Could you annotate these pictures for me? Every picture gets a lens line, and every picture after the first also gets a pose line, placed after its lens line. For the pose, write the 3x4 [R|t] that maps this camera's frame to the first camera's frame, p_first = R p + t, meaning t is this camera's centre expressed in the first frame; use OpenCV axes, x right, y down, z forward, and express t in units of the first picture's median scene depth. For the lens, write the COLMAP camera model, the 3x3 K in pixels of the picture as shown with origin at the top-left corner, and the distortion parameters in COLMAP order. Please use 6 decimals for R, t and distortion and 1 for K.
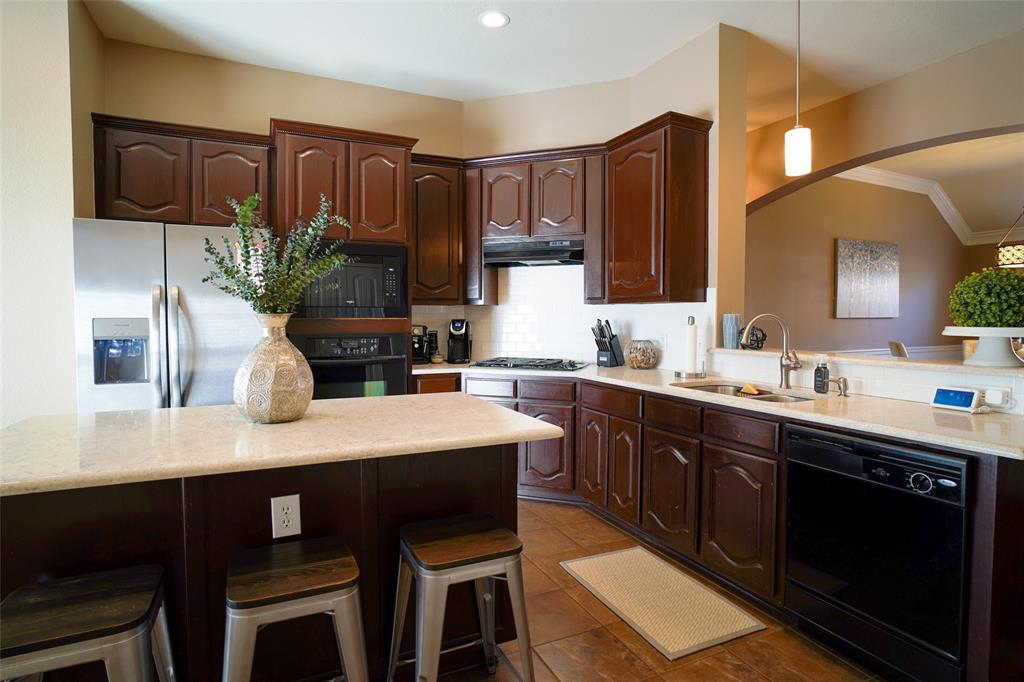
lens RADIAL K [[538.1, 0, 509.3], [0, 538.1, 335.9], [0, 0, 1]] dist [-0.053497, 0.029971]
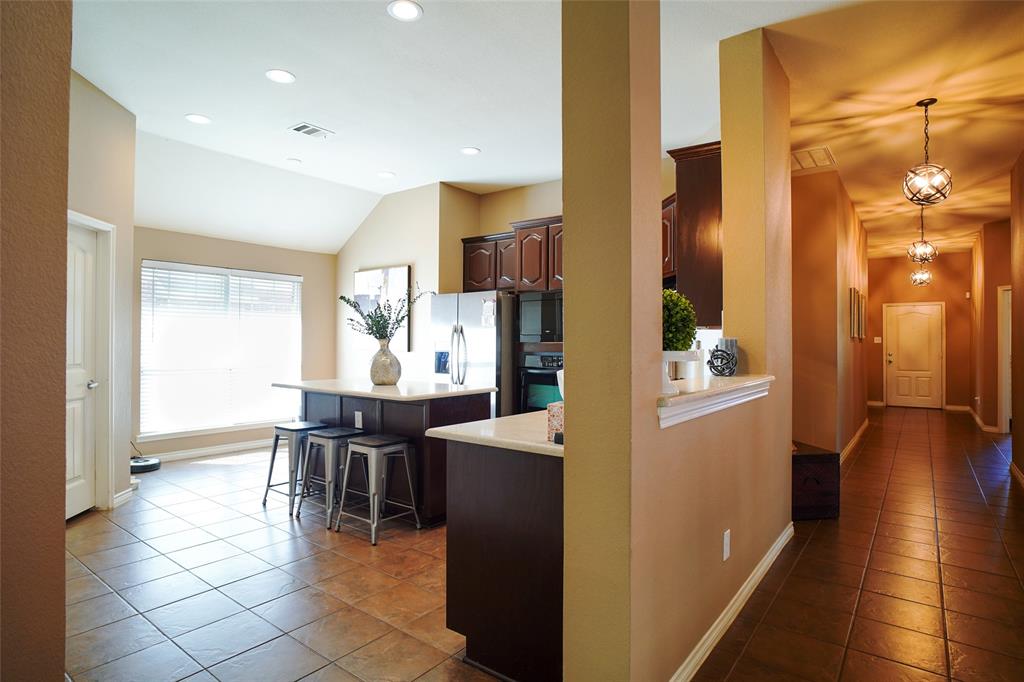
lens RADIAL K [[538.1, 0, 509.3], [0, 538.1, 335.9], [0, 0, 1]] dist [-0.053497, 0.029971]
pose [[0.455146, -0.005314, -0.890401, 1.251788], [-0.031446, 0.999262, -0.022037, -0.014563], [0.889862, 0.038030, 0.454643, 0.271992]]
